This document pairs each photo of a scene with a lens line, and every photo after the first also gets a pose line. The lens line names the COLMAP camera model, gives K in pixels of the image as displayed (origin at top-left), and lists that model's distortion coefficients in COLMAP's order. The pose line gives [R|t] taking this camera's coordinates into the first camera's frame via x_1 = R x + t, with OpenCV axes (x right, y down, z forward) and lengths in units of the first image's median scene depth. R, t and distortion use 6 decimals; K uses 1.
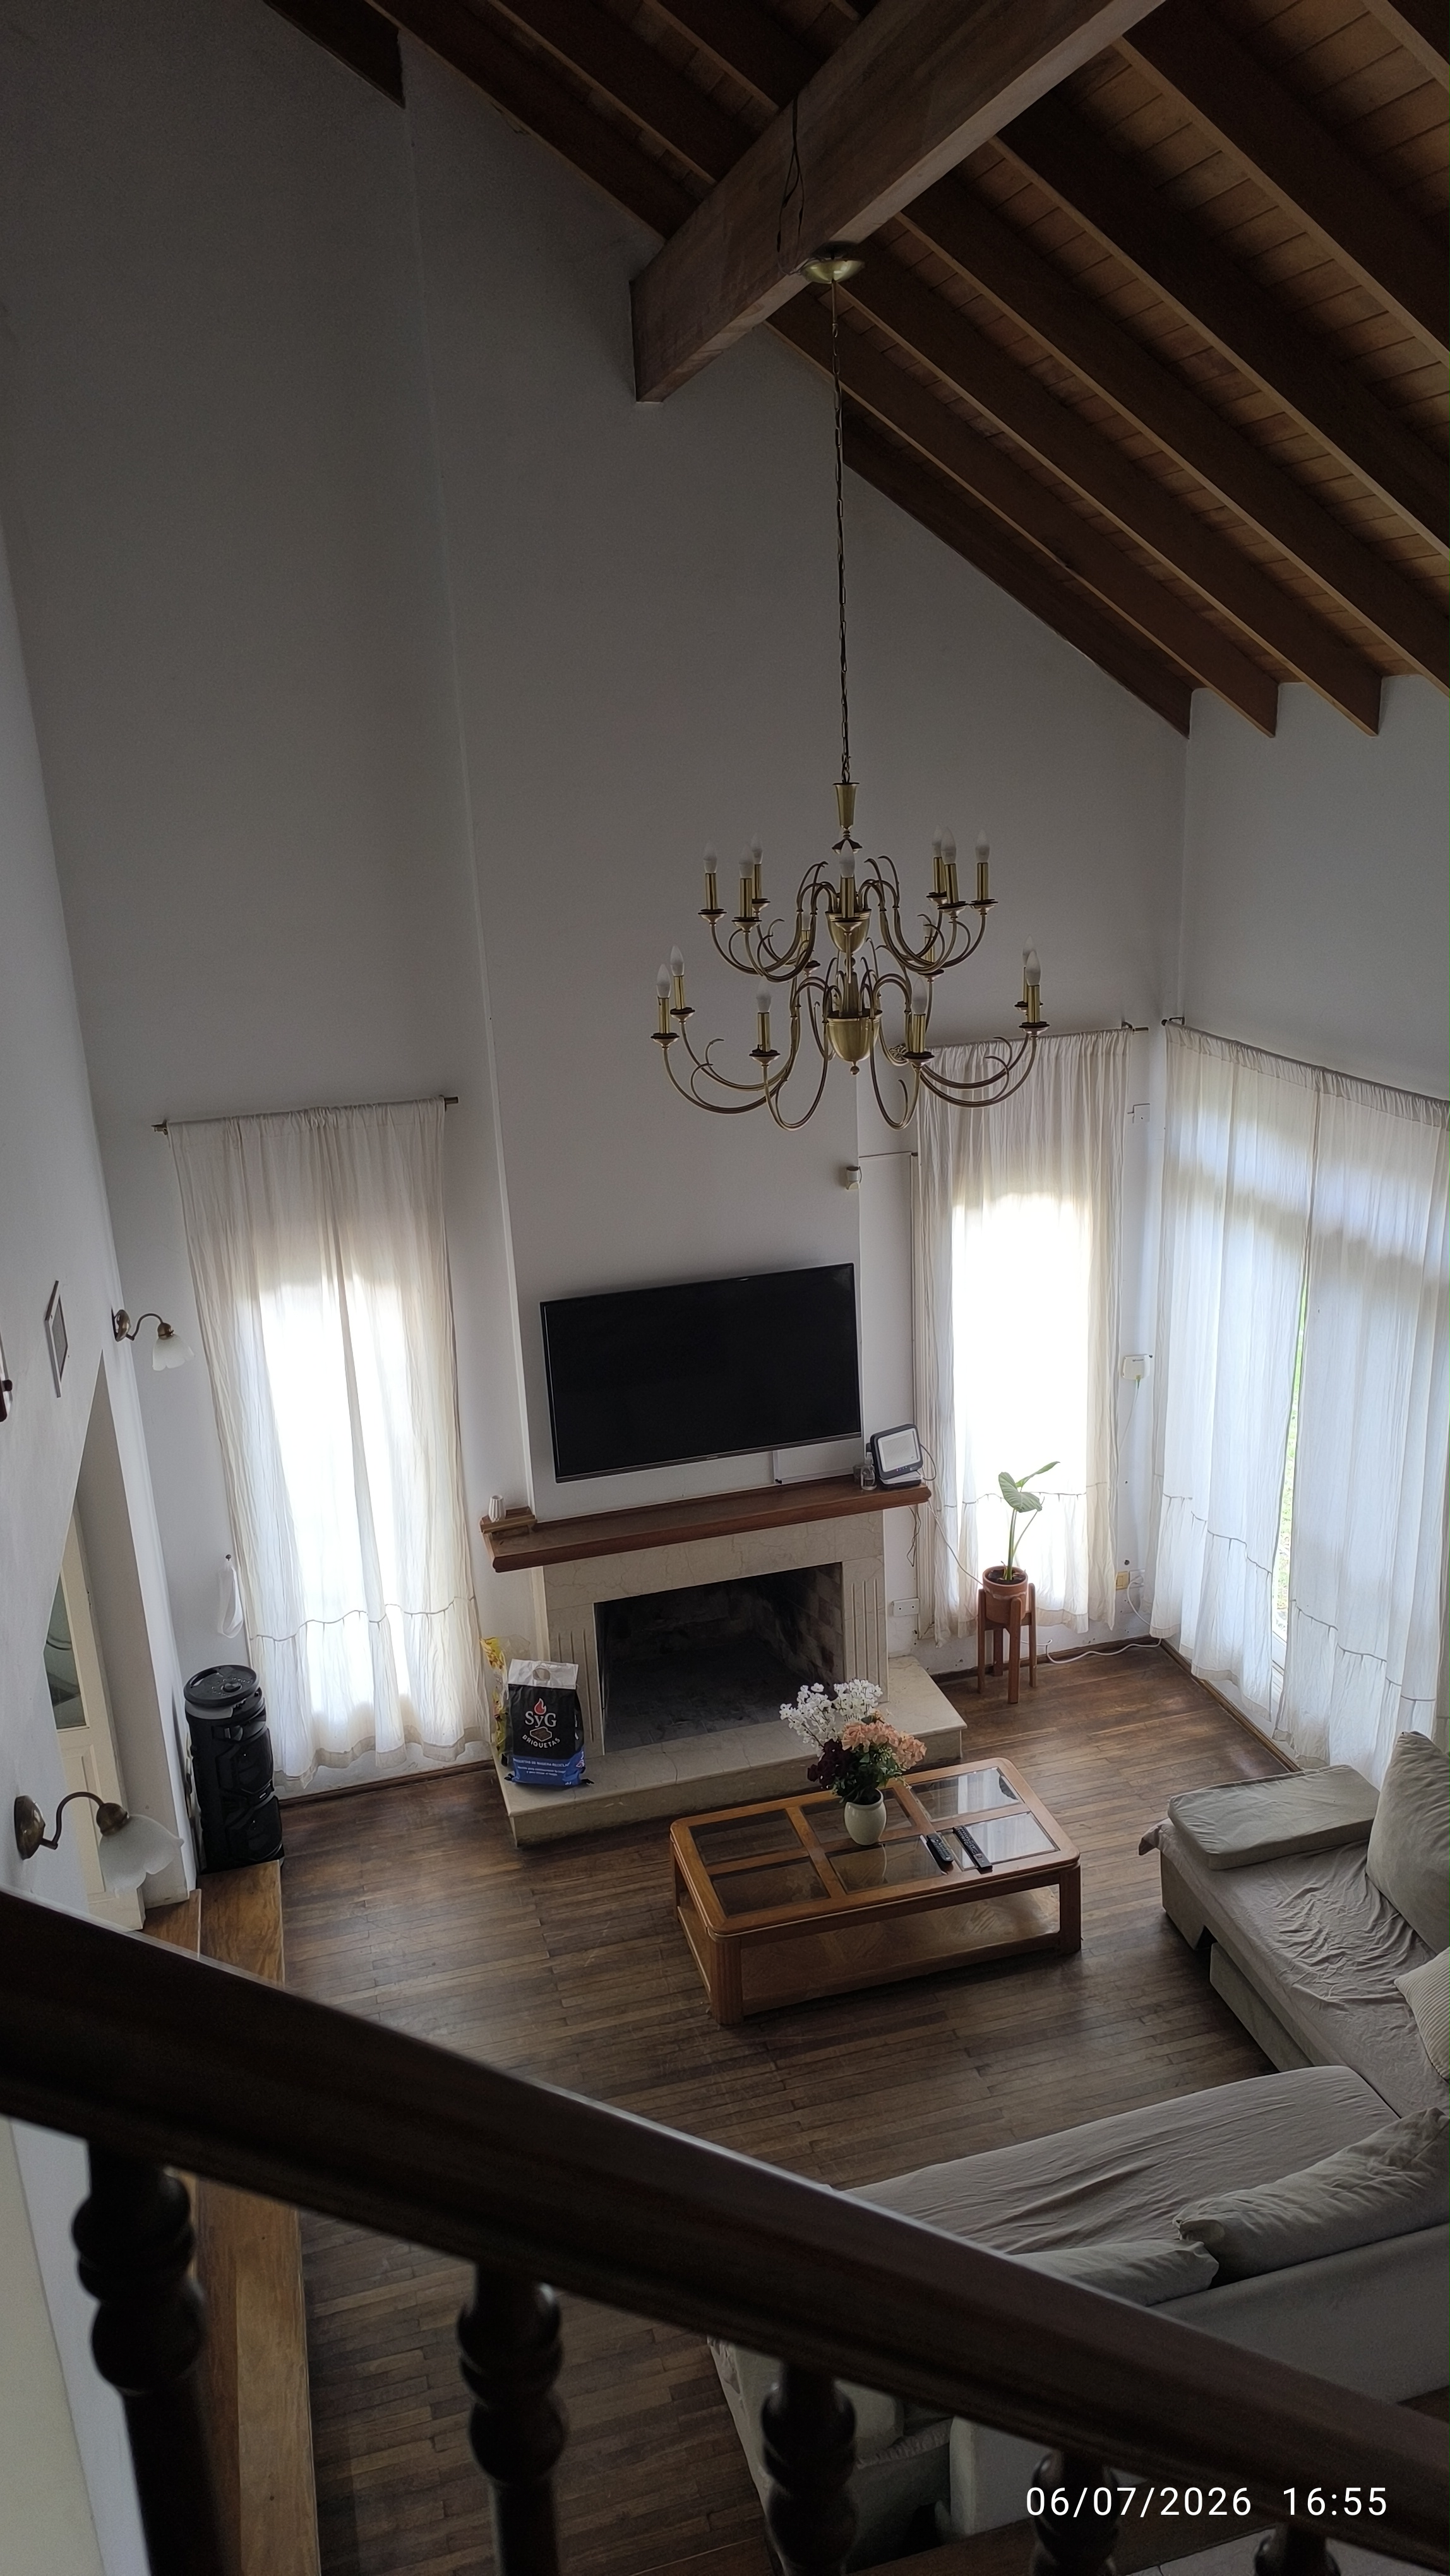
lens RADIAL K [[1773.2, 0, 723.8], [0, 1773.2, 1275.1], [0, 0, 1]] dist [0.032803, -0.051273]
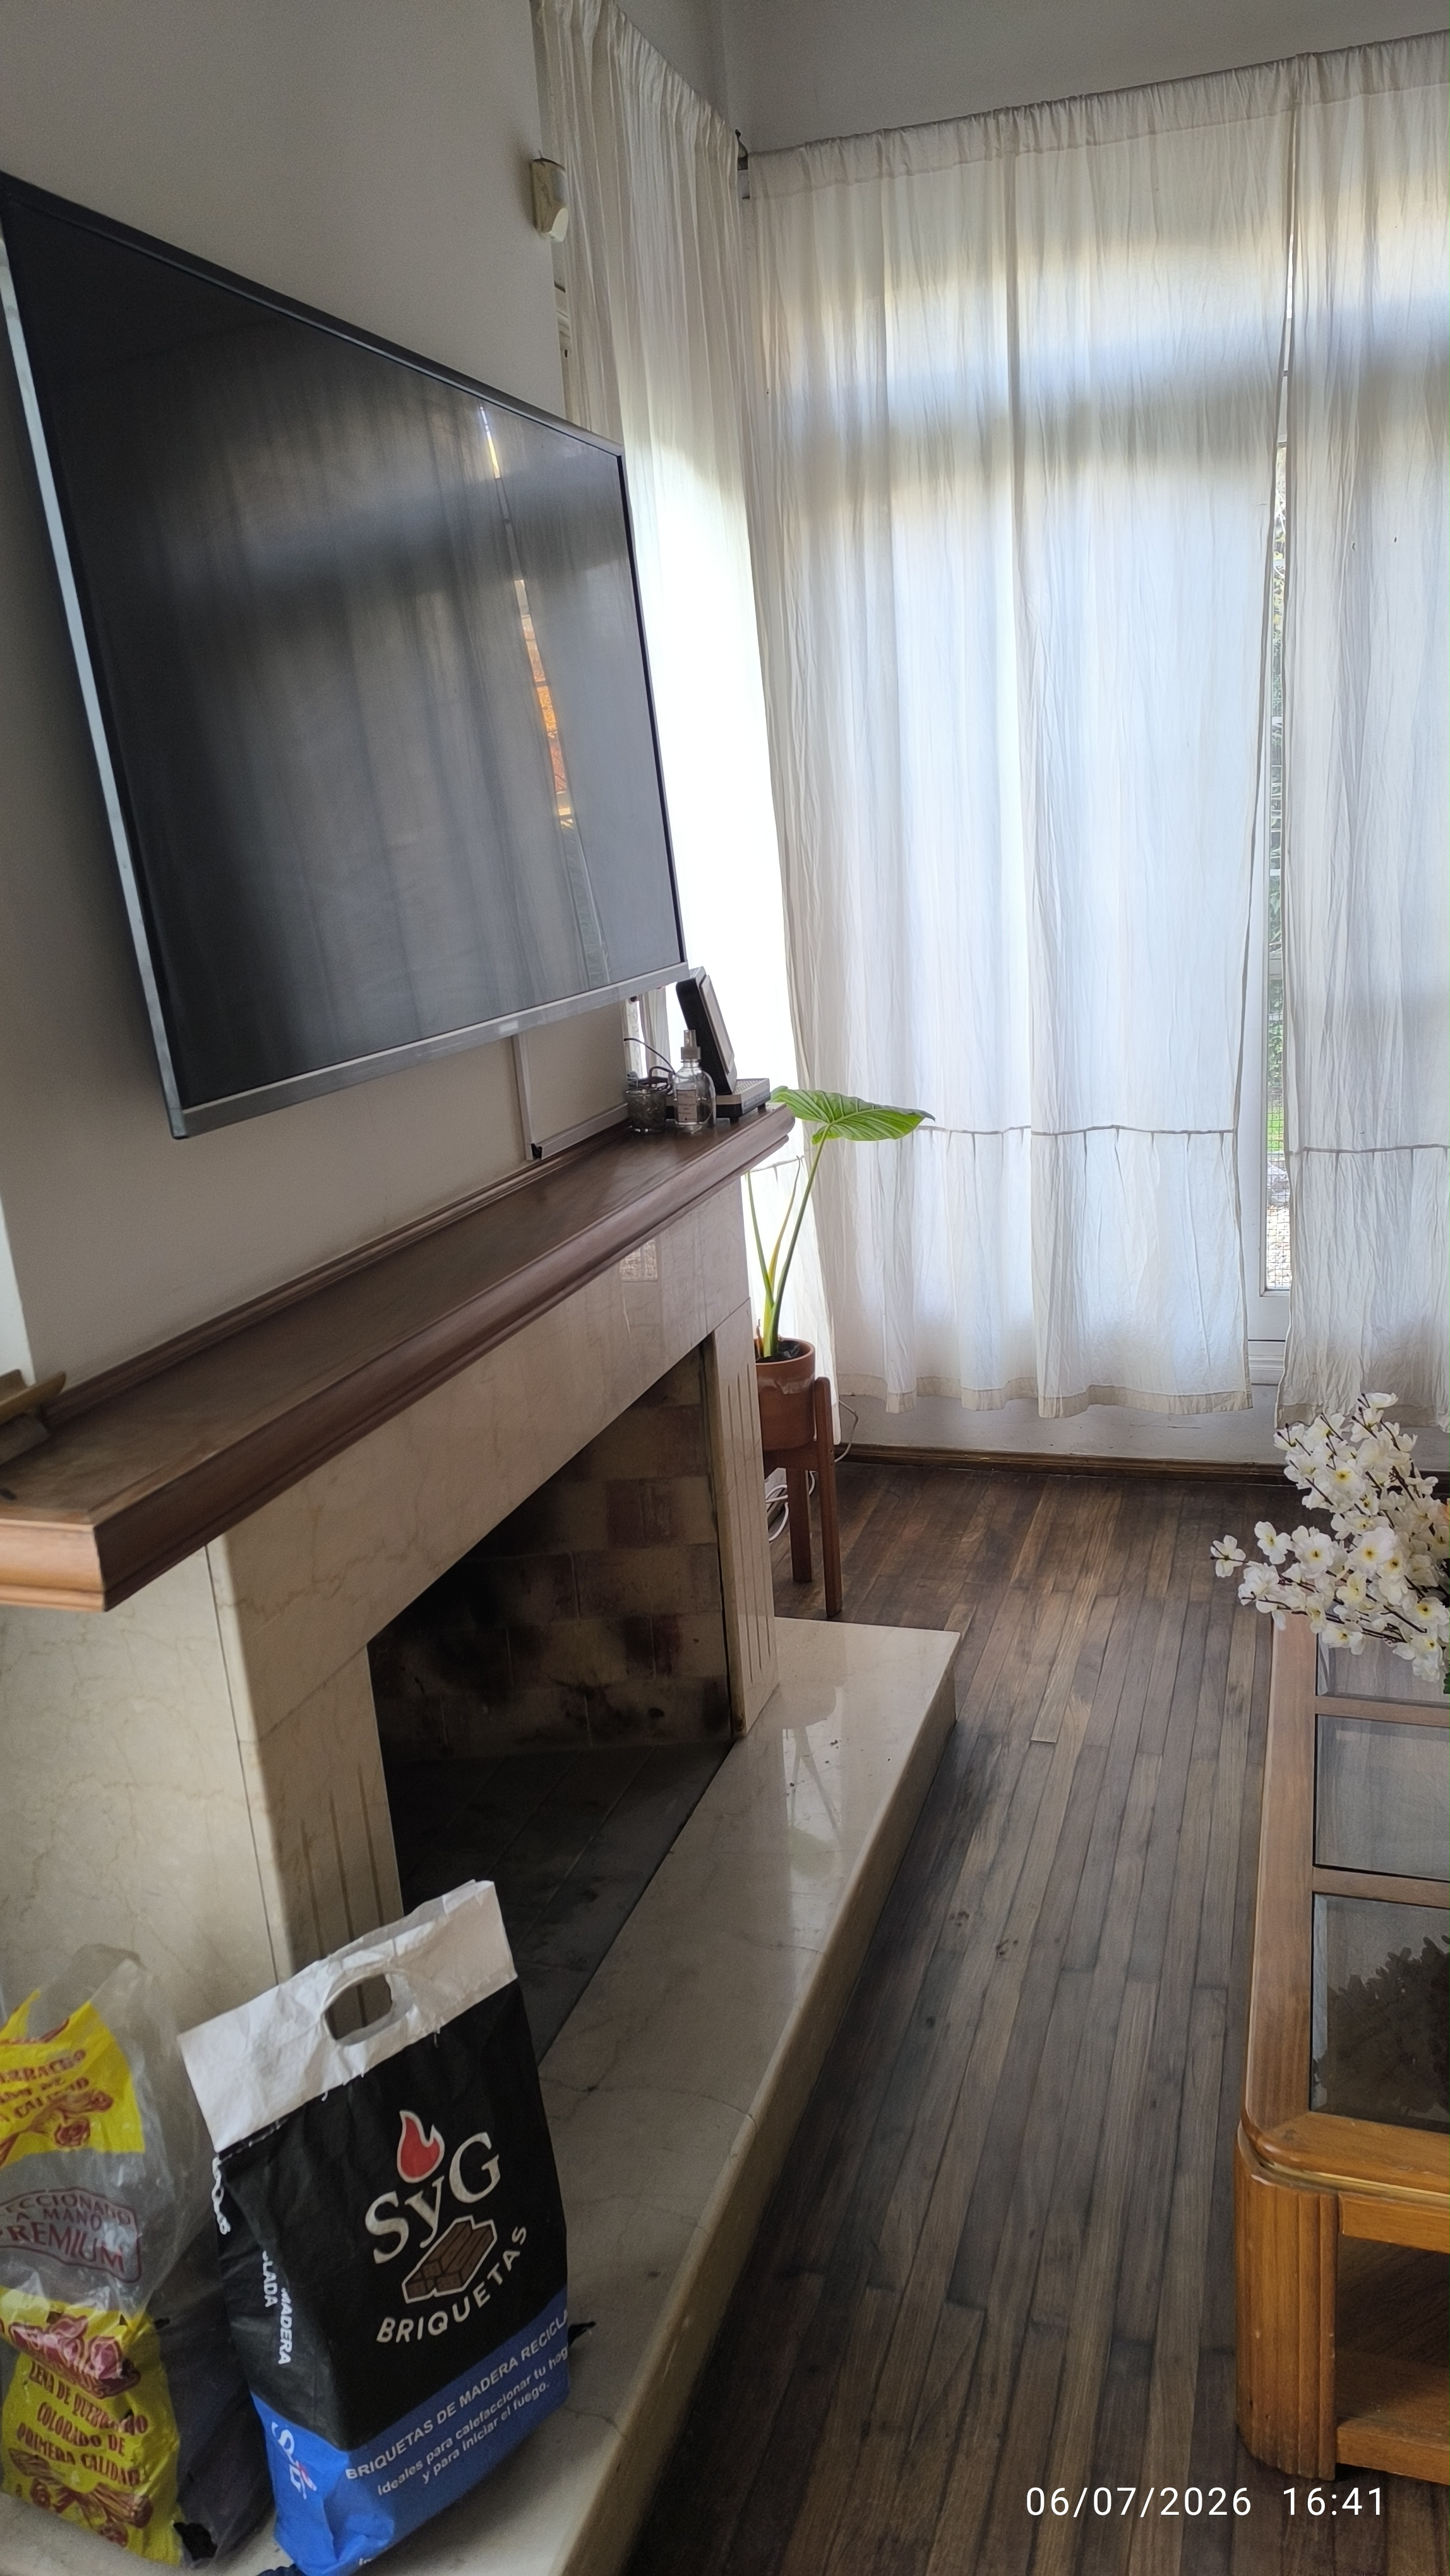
lens RADIAL K [[1773.2, 0, 723.8], [0, 1773.2, 1275.1], [0, 0, 1]] dist [0.032803, -0.051273]
pose [[0.550184, -0.204852, 0.809527, -0.237737], [0.294068, 0.954871, 0.041773, 0.142397], [-0.781551, 0.215073, 0.585595, 0.817914]]
